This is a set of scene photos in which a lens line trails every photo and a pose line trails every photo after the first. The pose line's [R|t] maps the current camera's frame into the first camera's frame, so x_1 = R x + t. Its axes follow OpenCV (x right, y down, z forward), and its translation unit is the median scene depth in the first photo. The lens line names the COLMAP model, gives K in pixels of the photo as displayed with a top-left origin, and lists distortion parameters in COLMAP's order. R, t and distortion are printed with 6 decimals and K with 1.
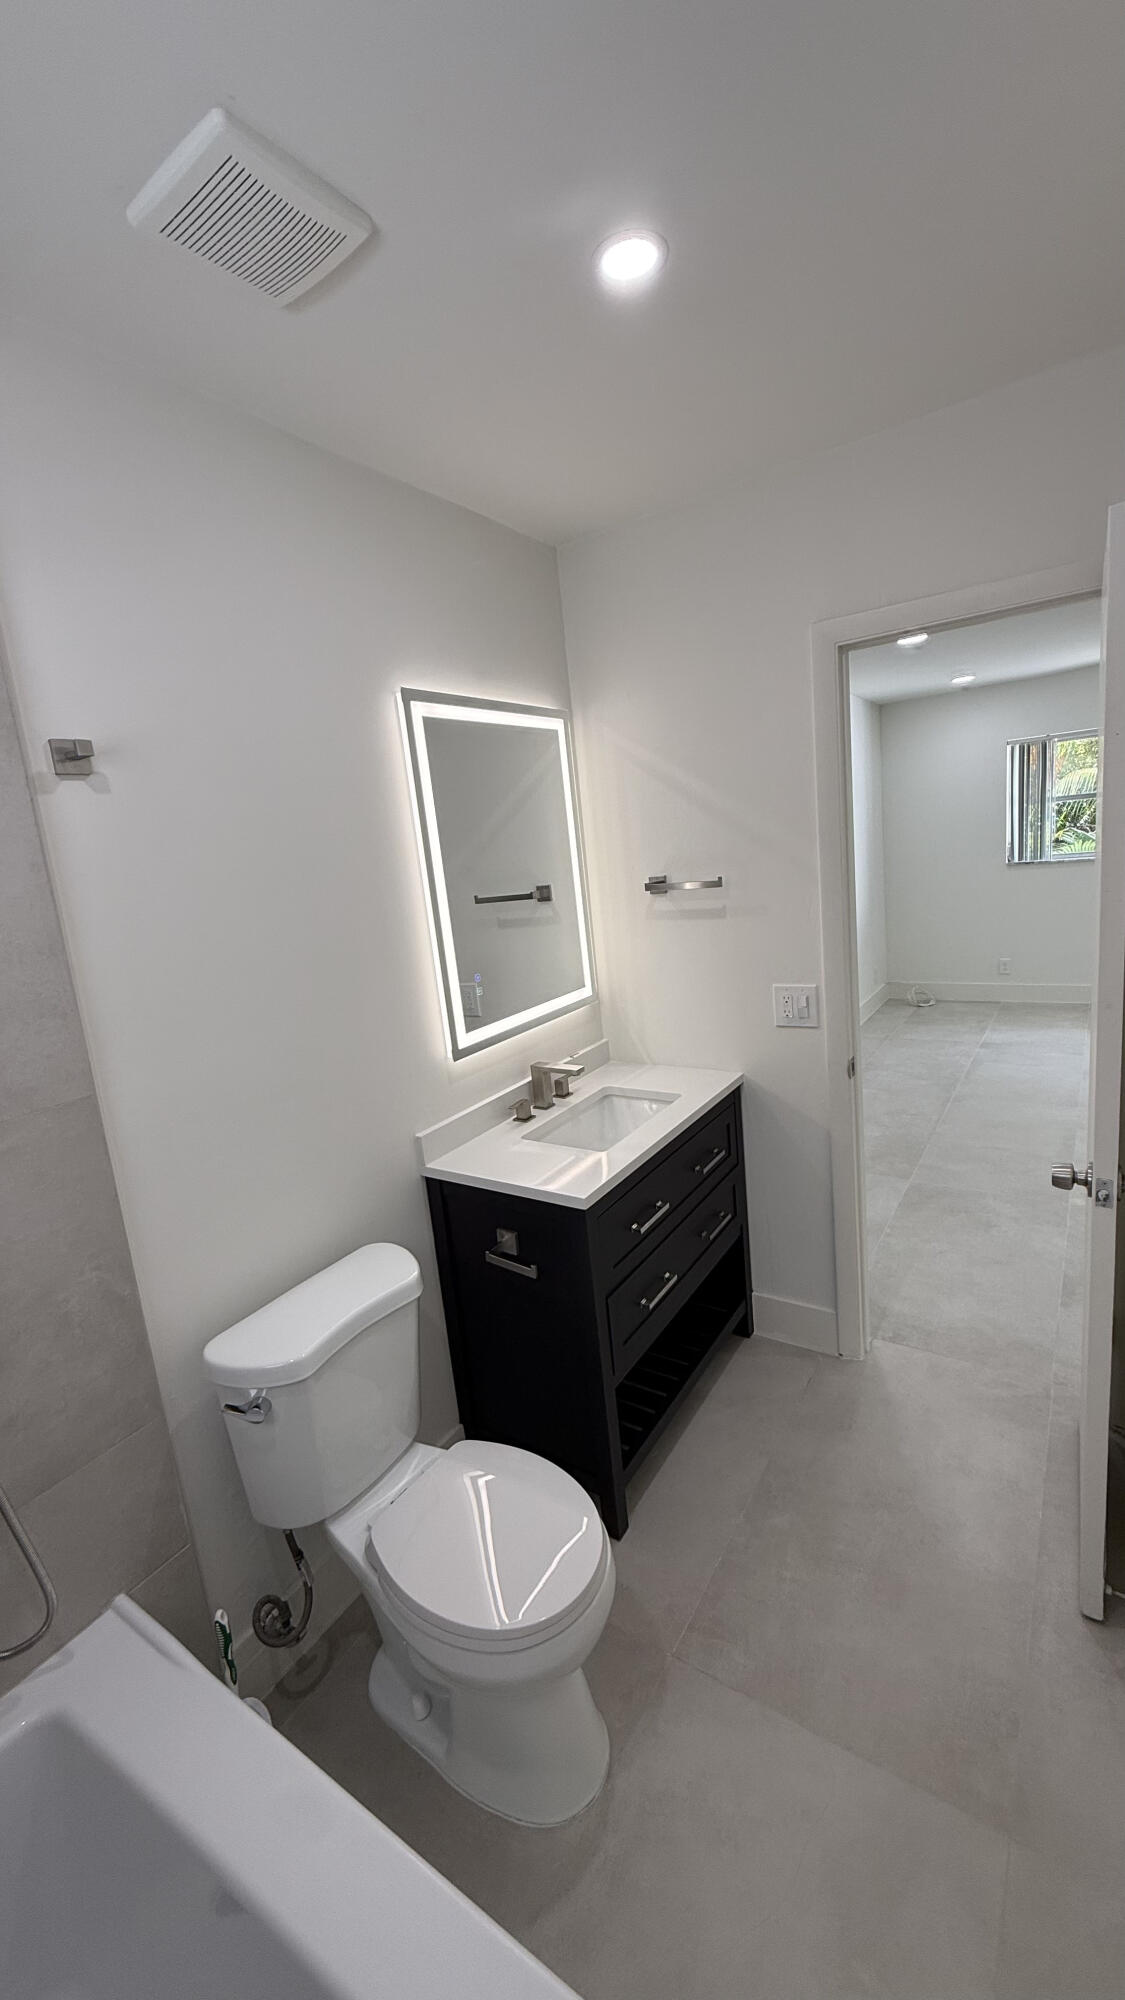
lens RADIAL K [[771.0, 0, 523.2], [0, 771.0, 996.1], [0, 0, 1]] dist [-0.001869, -0.000185]
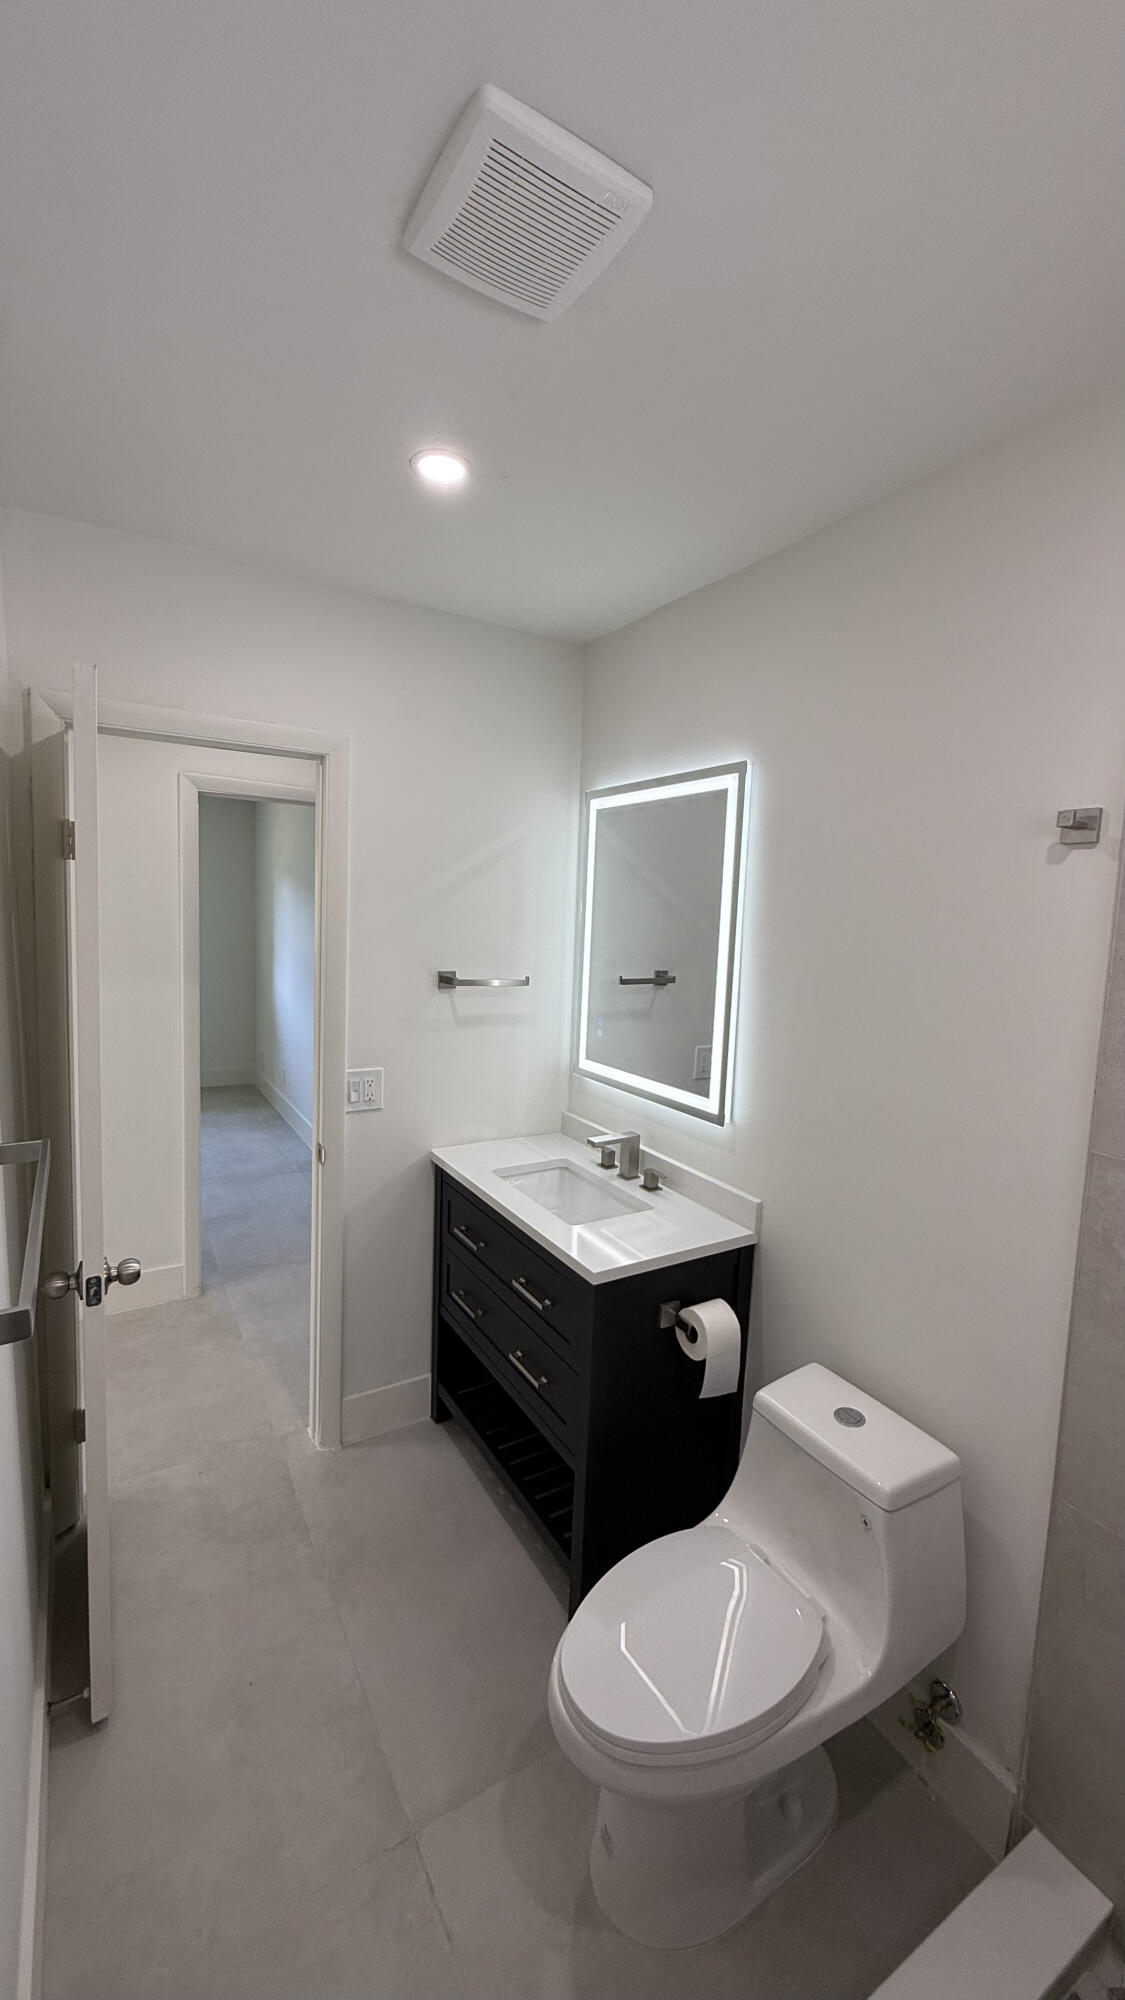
lens RADIAL K [[789.5, 0, 553.8], [0, 789.5, 996.3], [0, 0, 1]] dist [-0.002439, -0.000469]
pose [[-0.393780, 0.188517, -0.899666, 0.996723], [-0.174485, 0.945619, 0.274518, -0.361626], [0.902492, 0.265078, -0.339472, 1.271429]]
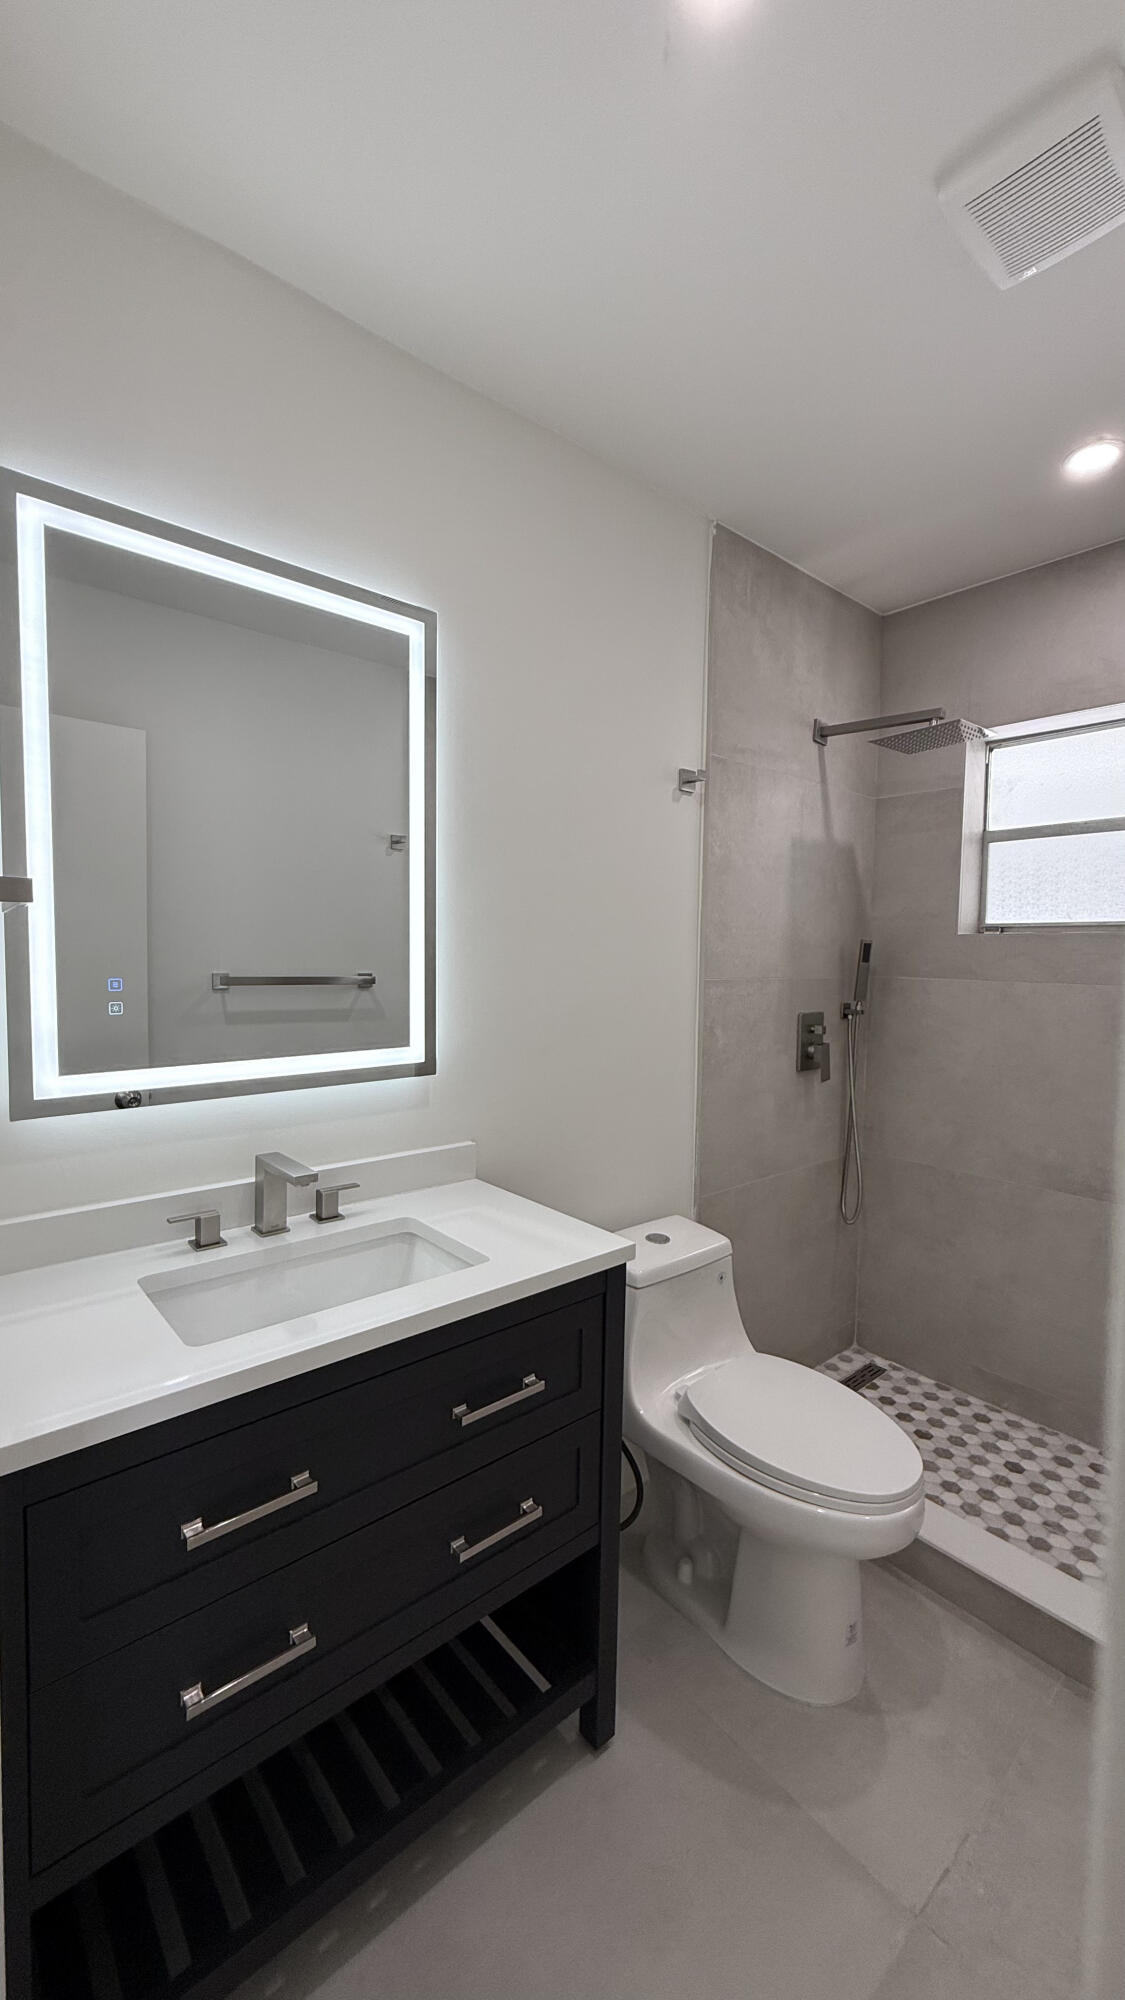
lens RADIAL K [[789.5, 0, 553.8], [0, 789.5, 996.3], [0, 0, 1]] dist [-0.002439, -0.000469]
pose [[0.964495, 0.133827, -0.227684, 0.372524], [-0.160961, 0.981356, -0.105030, -0.003566], [0.209383, 0.137949, 0.968054, 0.464339]]
